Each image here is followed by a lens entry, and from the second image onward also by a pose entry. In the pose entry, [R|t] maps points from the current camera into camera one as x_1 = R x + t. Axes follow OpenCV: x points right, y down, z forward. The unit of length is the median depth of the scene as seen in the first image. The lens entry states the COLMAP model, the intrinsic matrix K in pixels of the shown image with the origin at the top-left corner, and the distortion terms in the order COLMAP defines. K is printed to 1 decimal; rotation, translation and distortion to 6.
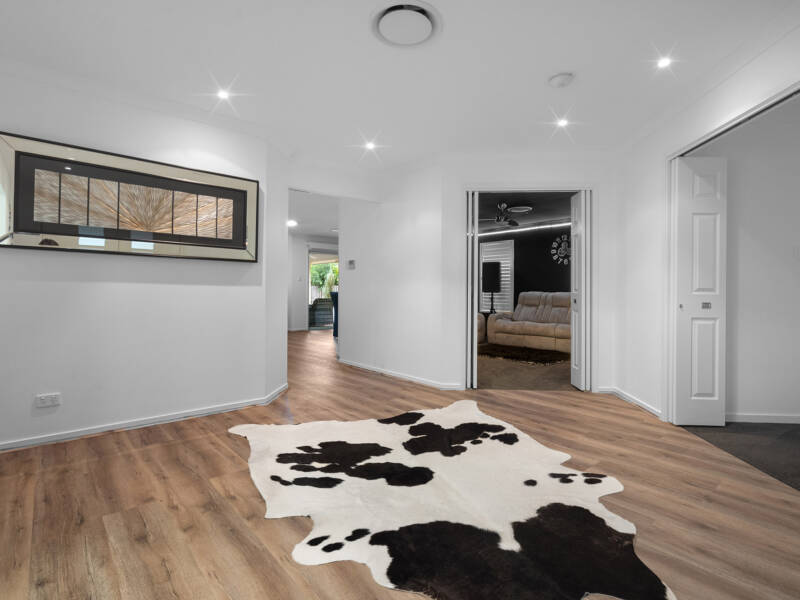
lens RADIAL K [[412.8, 0, 399.6], [0, 412.8, 295.0], [0, 0, 1]] dist [-0.001085, -0.000213]
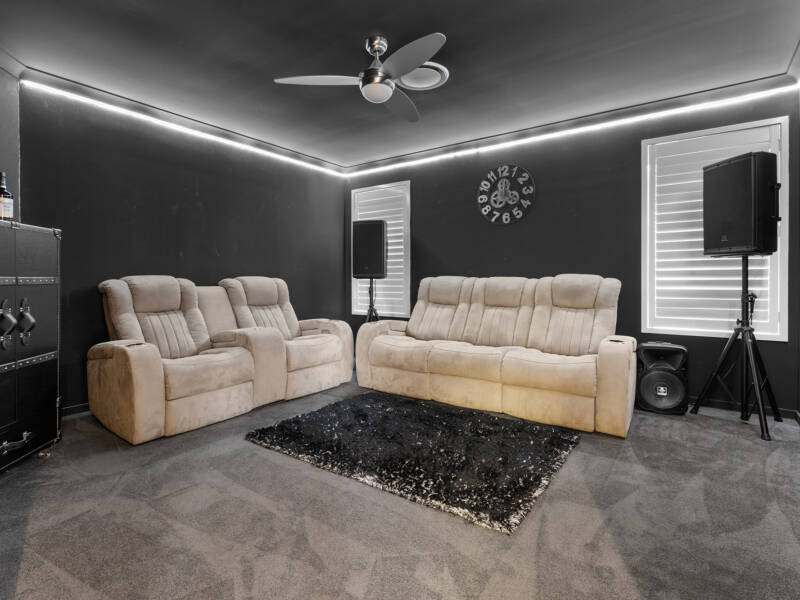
lens RADIAL K [[412.8, 0, 399.6], [0, 412.8, 295.0], [0, 0, 1]] dist [-0.001085, -0.000213]
pose [[0.972403, -0.021732, 0.232295, 0.147124], [0.012606, 0.999092, 0.040700, -0.006593], [-0.232968, -0.036649, 0.971793, 0.513074]]
